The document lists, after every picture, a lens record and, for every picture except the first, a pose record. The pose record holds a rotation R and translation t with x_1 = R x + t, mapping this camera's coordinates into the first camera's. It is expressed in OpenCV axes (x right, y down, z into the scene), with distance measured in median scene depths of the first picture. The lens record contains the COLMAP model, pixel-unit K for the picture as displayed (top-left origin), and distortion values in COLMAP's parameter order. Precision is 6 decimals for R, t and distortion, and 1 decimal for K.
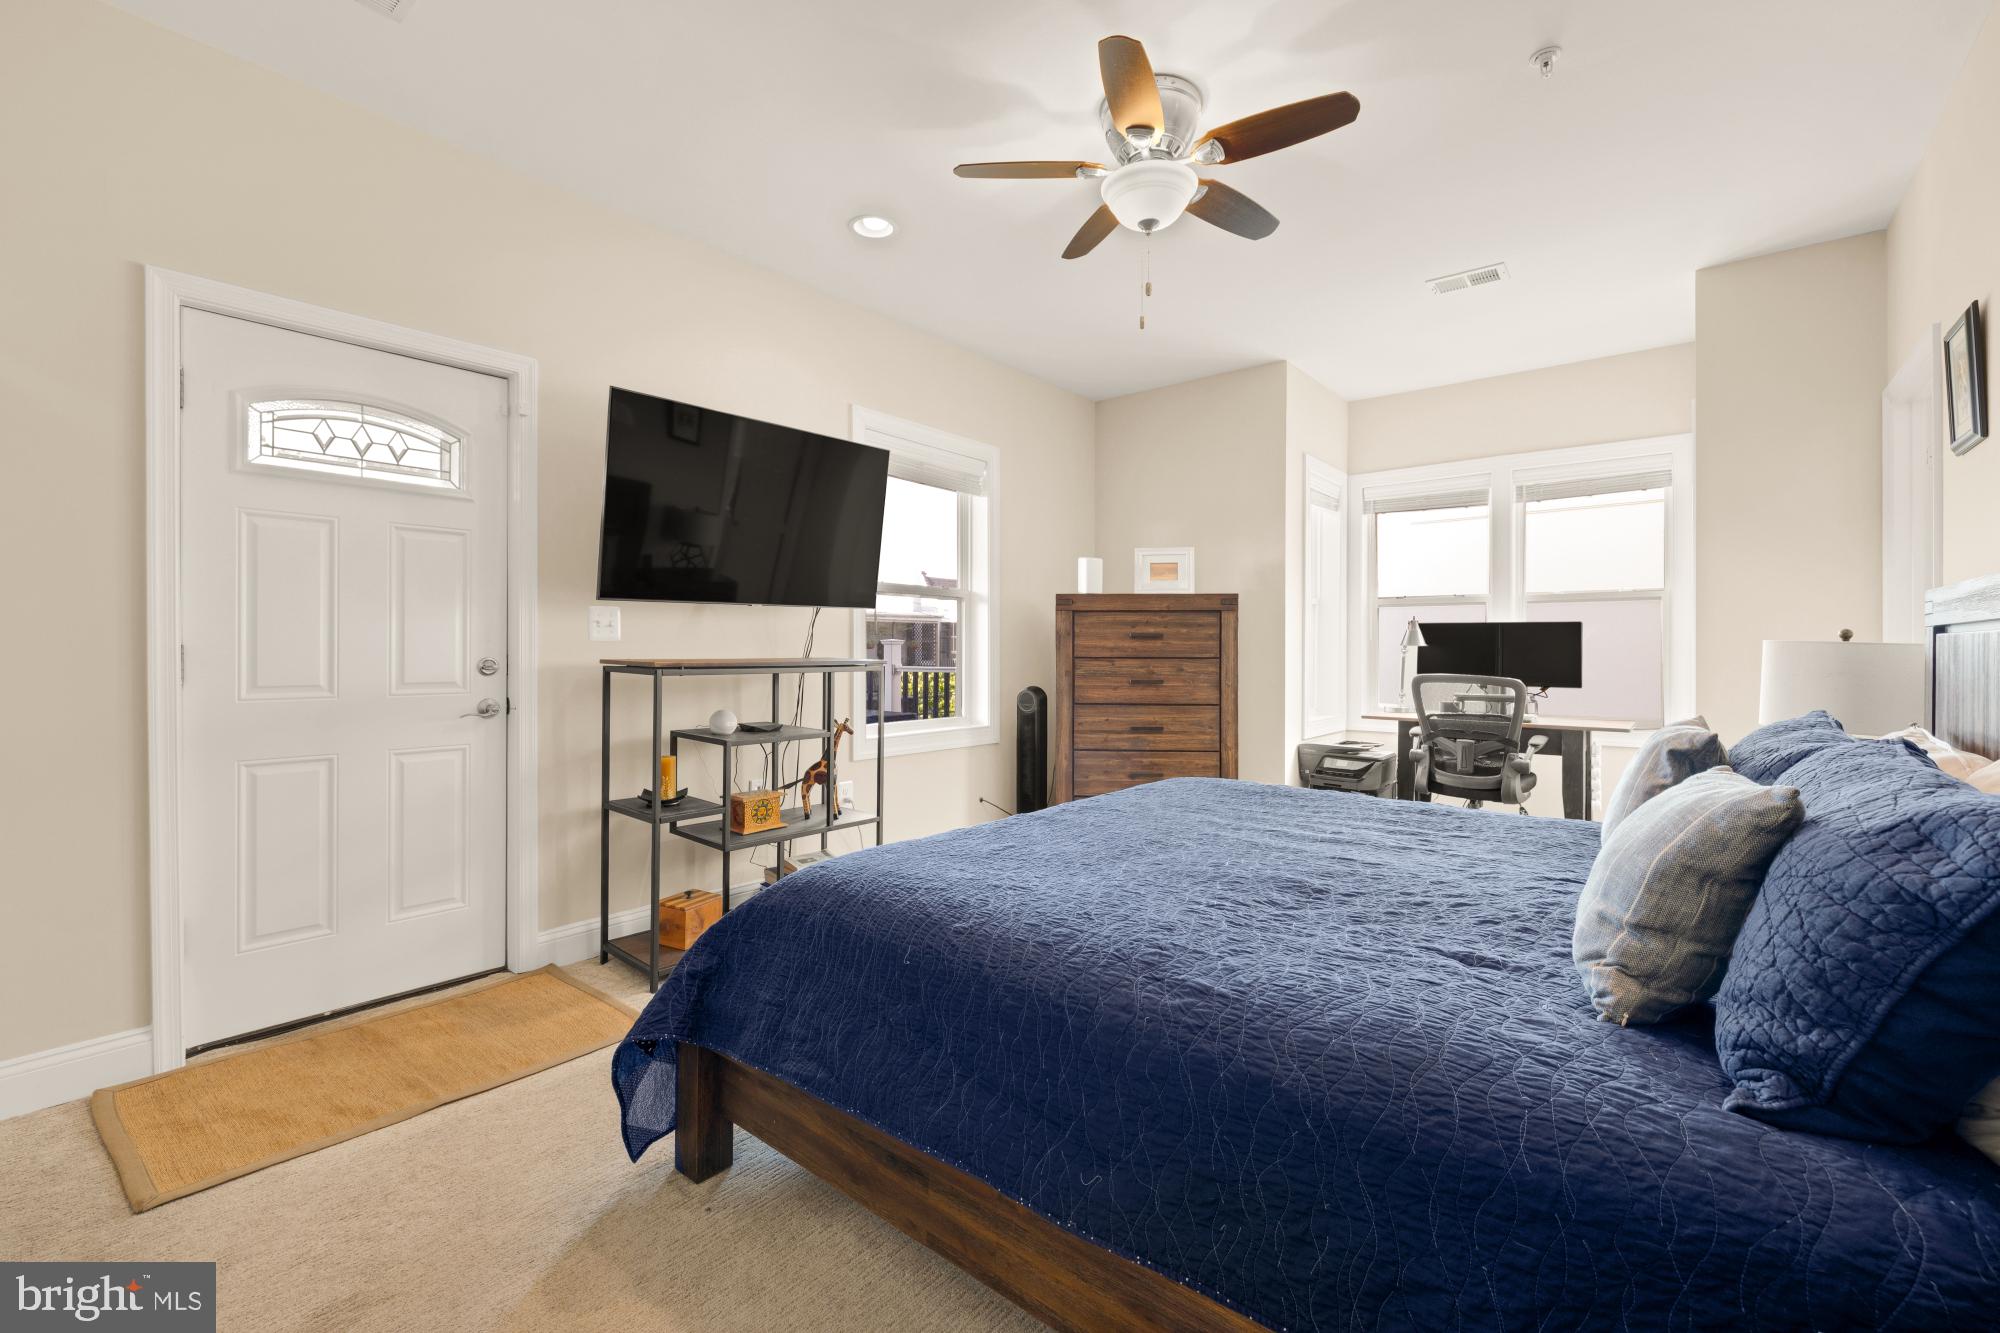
lens RADIAL K [[862.1, 0, 997.9], [0, 862.1, 655.4], [0, 0, 1]] dist [-0.001931, 0.000570]
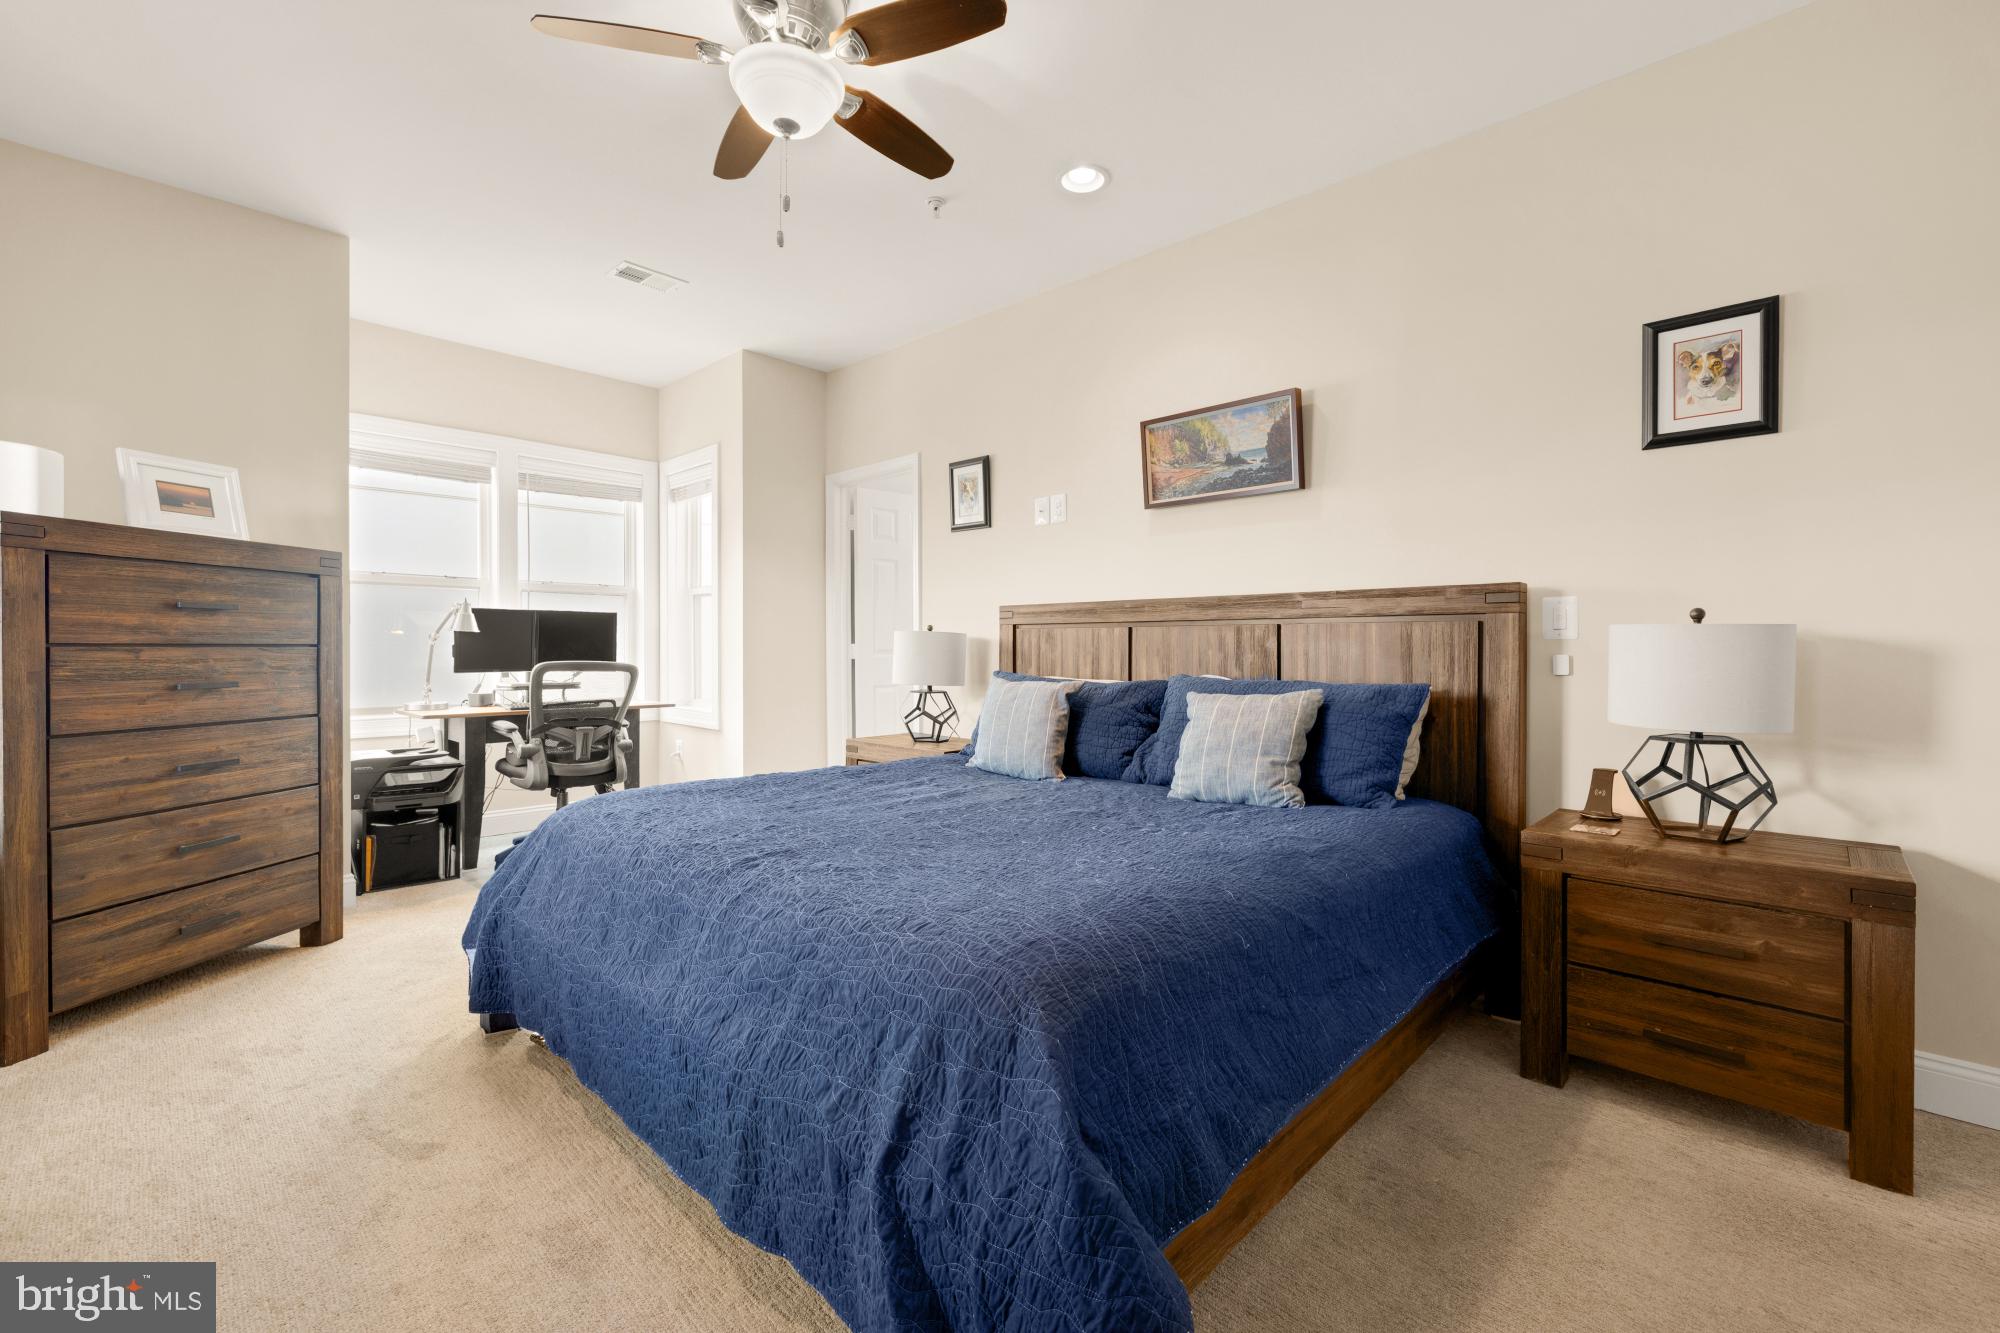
lens RADIAL K [[862.1, 0, 1002.9], [0, 862.1, 660.7], [0, 0, 1]] dist [-0.001931, 0.000570]
pose [[0.056232, -0.018338, 0.998249, -0.379175], [0.005504, 0.999822, 0.018057, 0.005932], [-0.998403, 0.004479, 0.056323, 0.422484]]
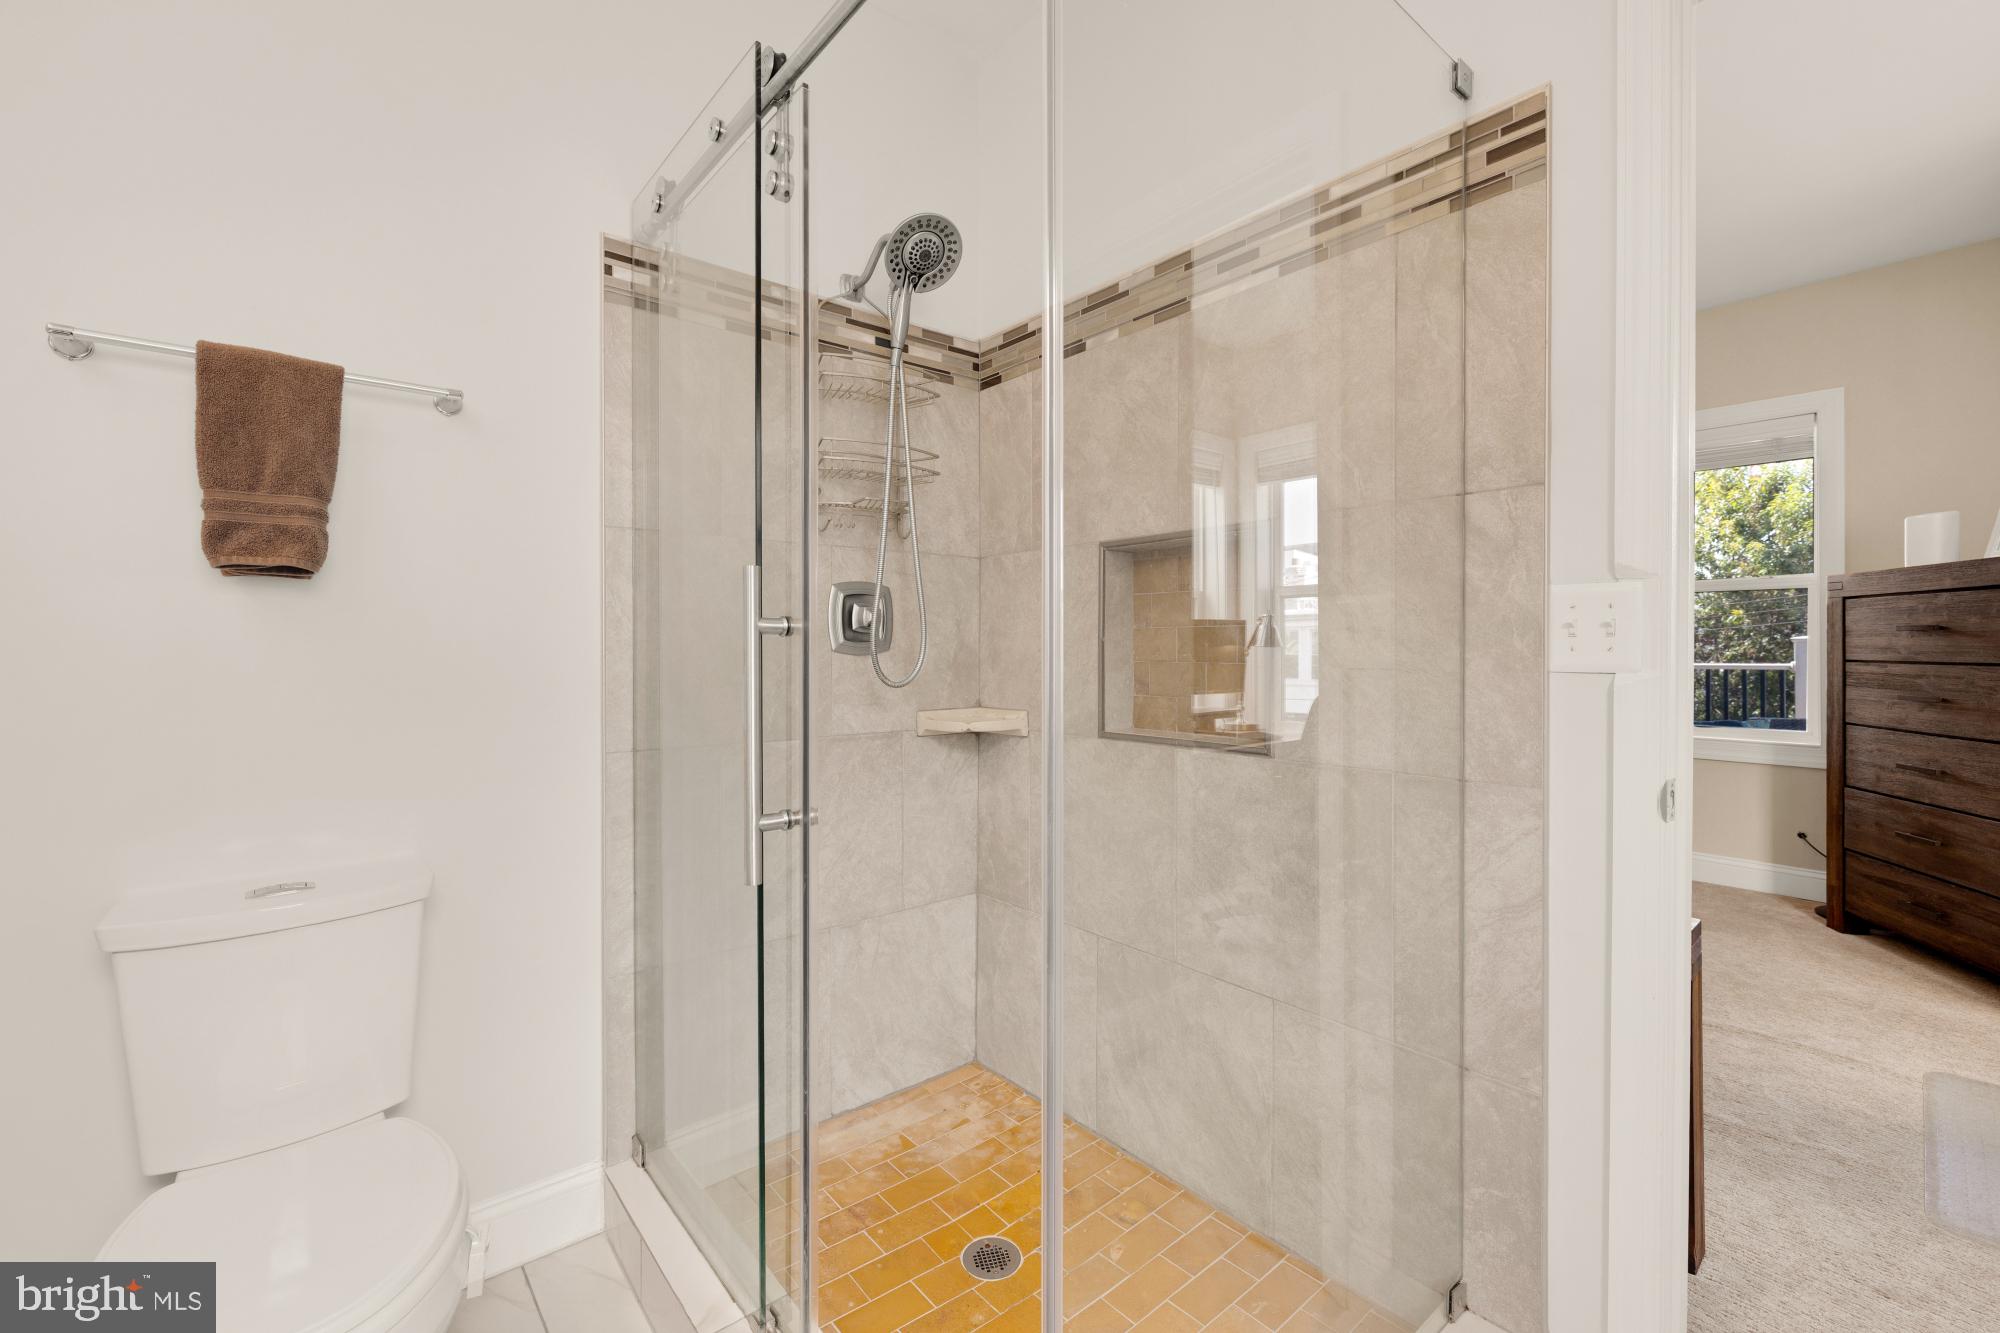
lens RADIAL K [[862.1, 0, 999.7], [0, 862.1, 656.3], [0, 0, 1]] dist [-0.001931, 0.000570]
pose [[-0.190311, 0.003614, -0.981717, 0.946895], [-0.004242, 0.999981, 0.004503, -0.001690], [0.981715, 0.005021, -0.190292, 0.431894]]
